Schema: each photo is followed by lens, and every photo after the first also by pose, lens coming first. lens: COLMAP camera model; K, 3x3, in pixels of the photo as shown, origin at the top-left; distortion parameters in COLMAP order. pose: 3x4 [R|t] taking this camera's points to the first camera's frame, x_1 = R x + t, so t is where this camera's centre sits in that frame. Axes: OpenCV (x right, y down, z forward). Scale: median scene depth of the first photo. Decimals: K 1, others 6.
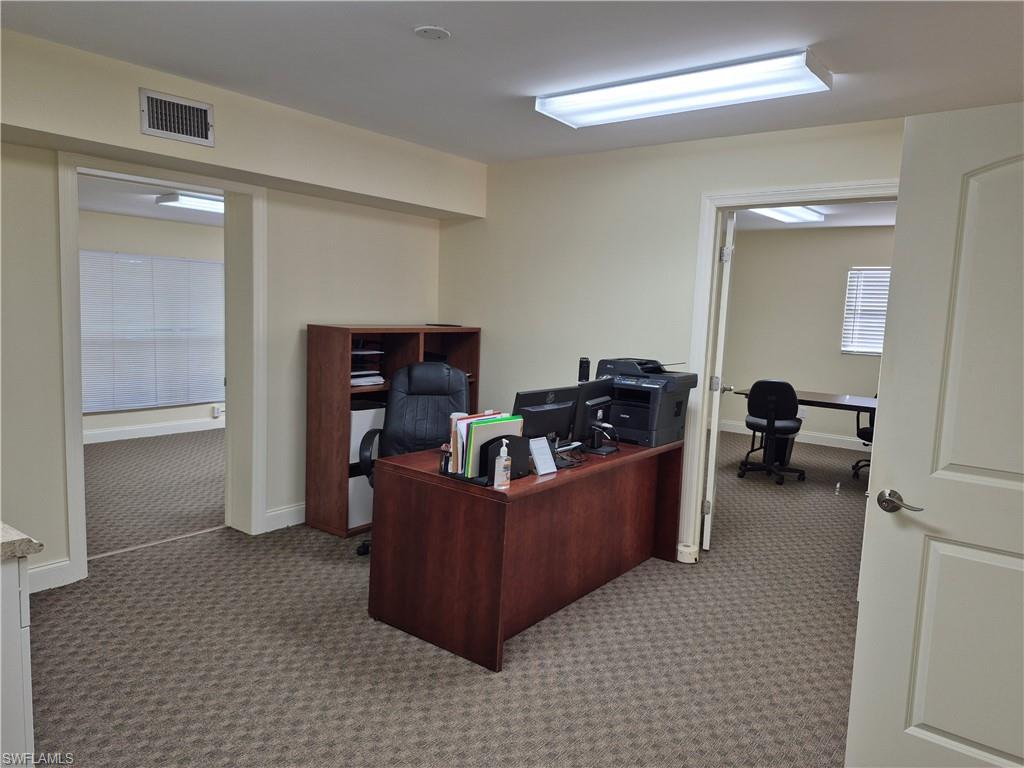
lens RADIAL K [[711.0, 0, 514.9], [0, 711.0, 389.6], [0, 0, 1]] dist [0.011387, -0.002071]
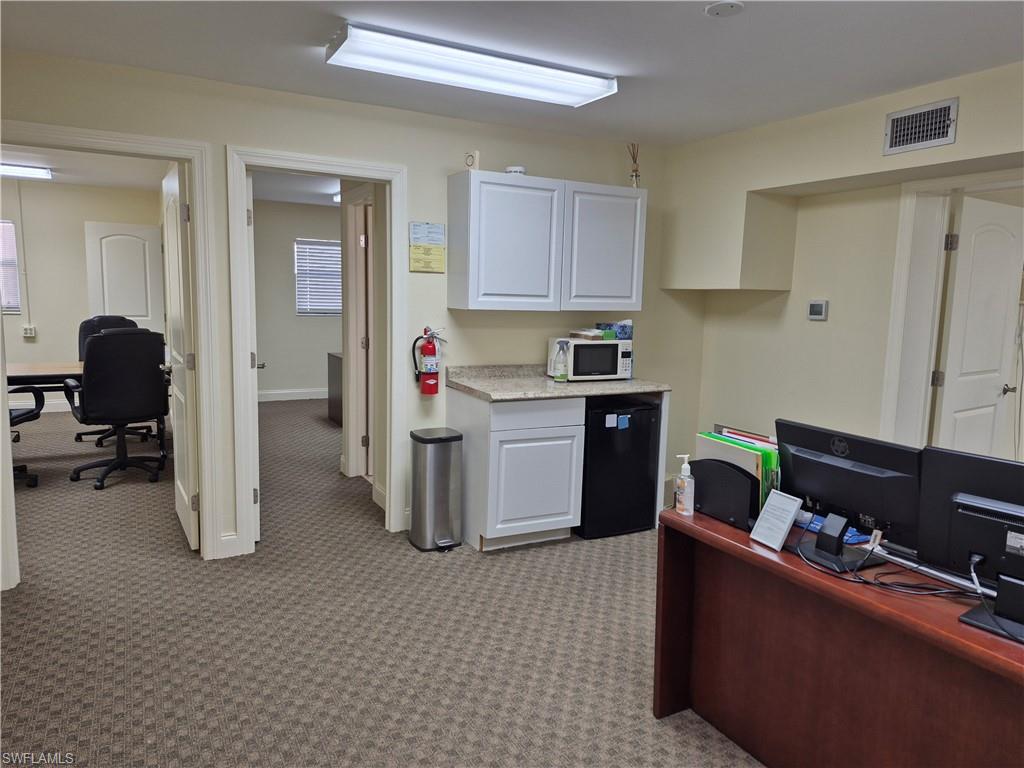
lens RADIAL K [[711.0, 0, 512.3], [0, 711.0, 387.9], [0, 0, 1]] dist [0.011387, -0.002071]
pose [[-0.399435, 0.074854, -0.913701, 0.724231], [-0.156072, 0.976560, 0.148233, -0.086430], [0.903379, 0.201812, -0.378389, 0.974294]]
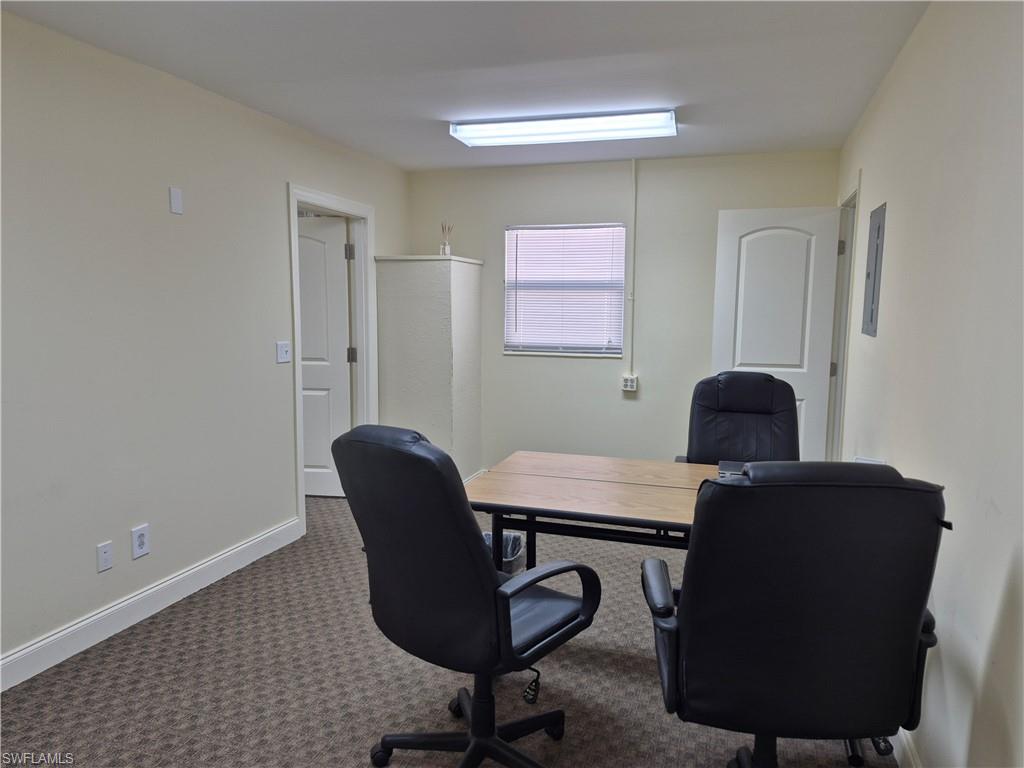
lens RADIAL K [[711.0, 0, 507.3], [0, 711.0, 389.3], [0, 0, 1]] dist [0.011387, -0.002071]
pose [[-0.938493, -0.005819, -0.345248, 0.550715], [-0.087586, 0.971170, 0.221717, -0.062379], [0.334004, 0.238319, -0.911946, 0.732827]]
